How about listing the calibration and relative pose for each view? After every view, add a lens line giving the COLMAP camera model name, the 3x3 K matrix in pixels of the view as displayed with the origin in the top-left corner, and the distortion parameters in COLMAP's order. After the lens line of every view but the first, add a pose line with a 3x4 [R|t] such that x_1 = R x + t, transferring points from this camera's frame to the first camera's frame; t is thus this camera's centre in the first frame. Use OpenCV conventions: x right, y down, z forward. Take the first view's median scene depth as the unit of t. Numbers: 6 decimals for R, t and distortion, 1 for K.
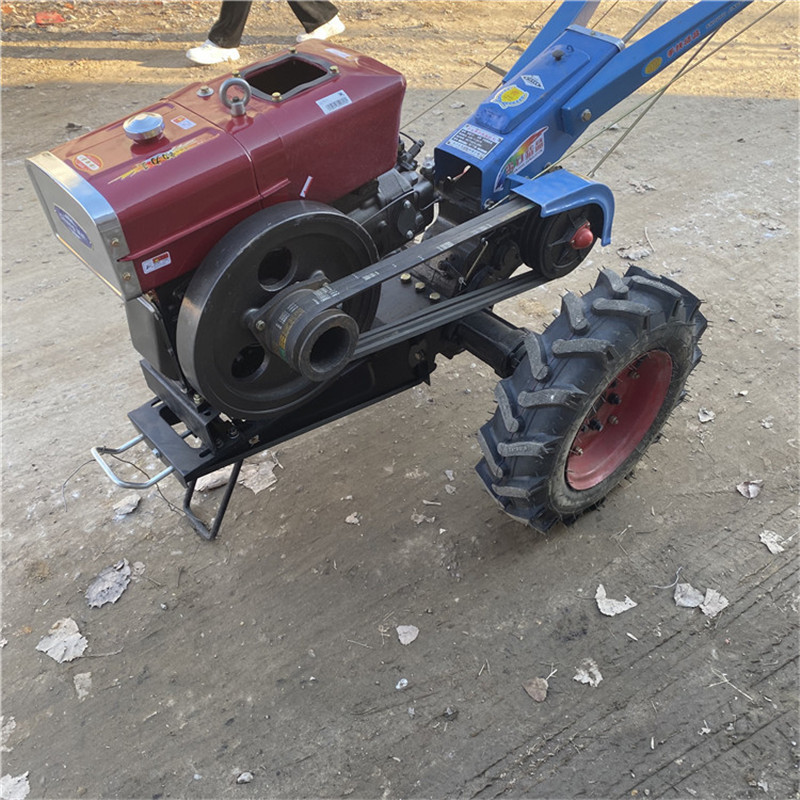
lens RADIAL K [[819.1, 0, 383.4], [0, 819.1, 390.7], [0, 0, 1]] dist [0.006134, 0.000000]
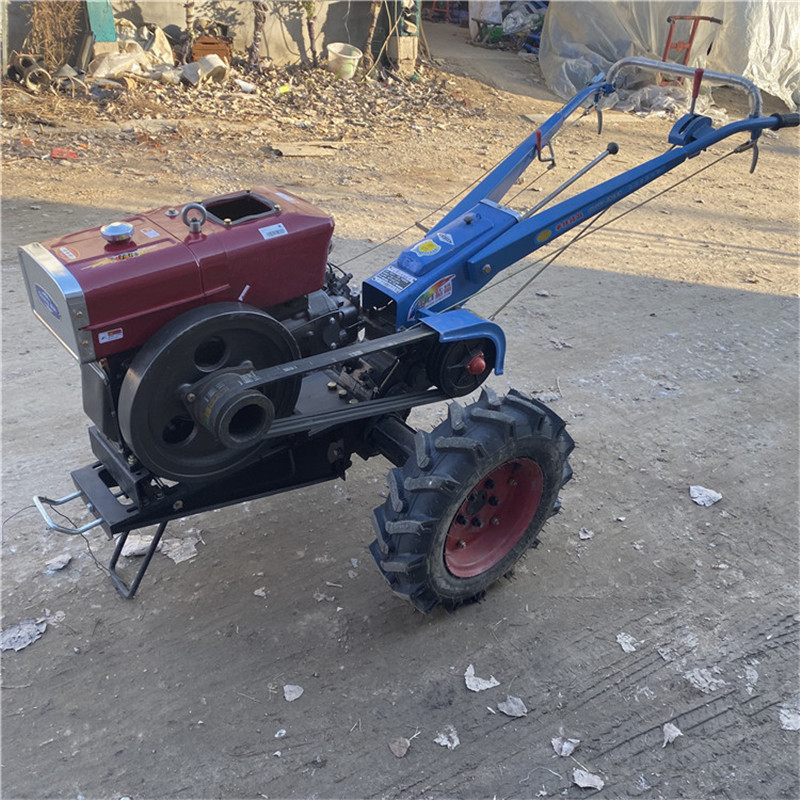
lens RADIAL K [[819.1, 0, 395.7], [0, 819.1, 399.3], [0, 0, 1]] dist [0.006134, 0.000000]
pose [[0.994617, 0.096473, 0.037813, 0.085582], [-0.088203, 0.979769, -0.179648, 0.092154], [-0.054379, 0.175345, 0.983004, -0.169358]]
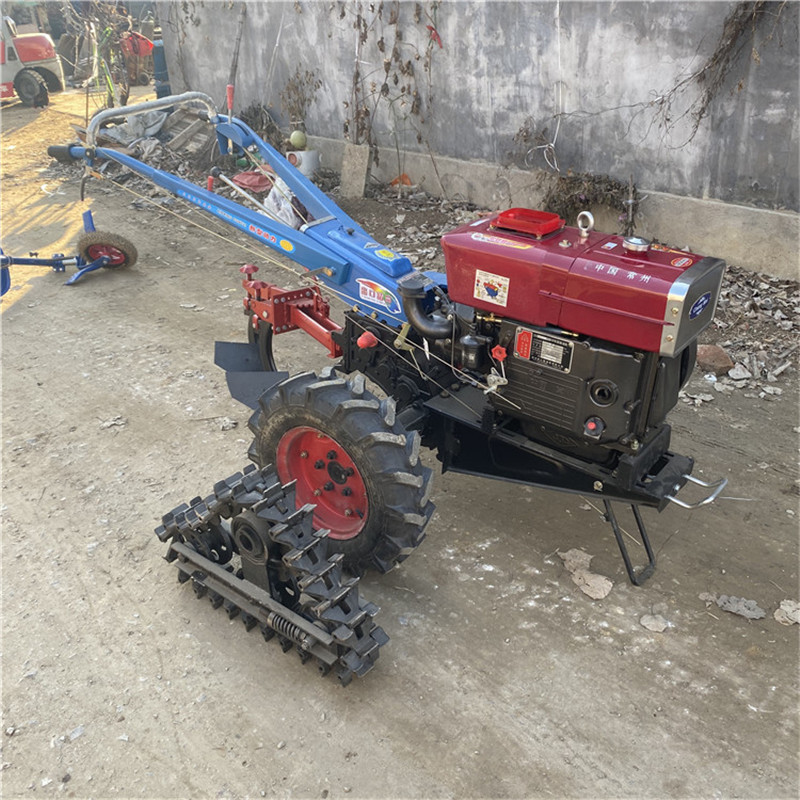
lens RADIAL K [[819.1, 0, 386.1], [0, 819.1, 391.3], [0, 0, 1]] dist [0.006134, 0.000000]
pose [[-0.188361, -0.409662, 0.892579, -1.205224], [0.701035, 0.580415, 0.414329, -0.812968], [-0.687801, 0.703773, 0.177860, 0.931526]]
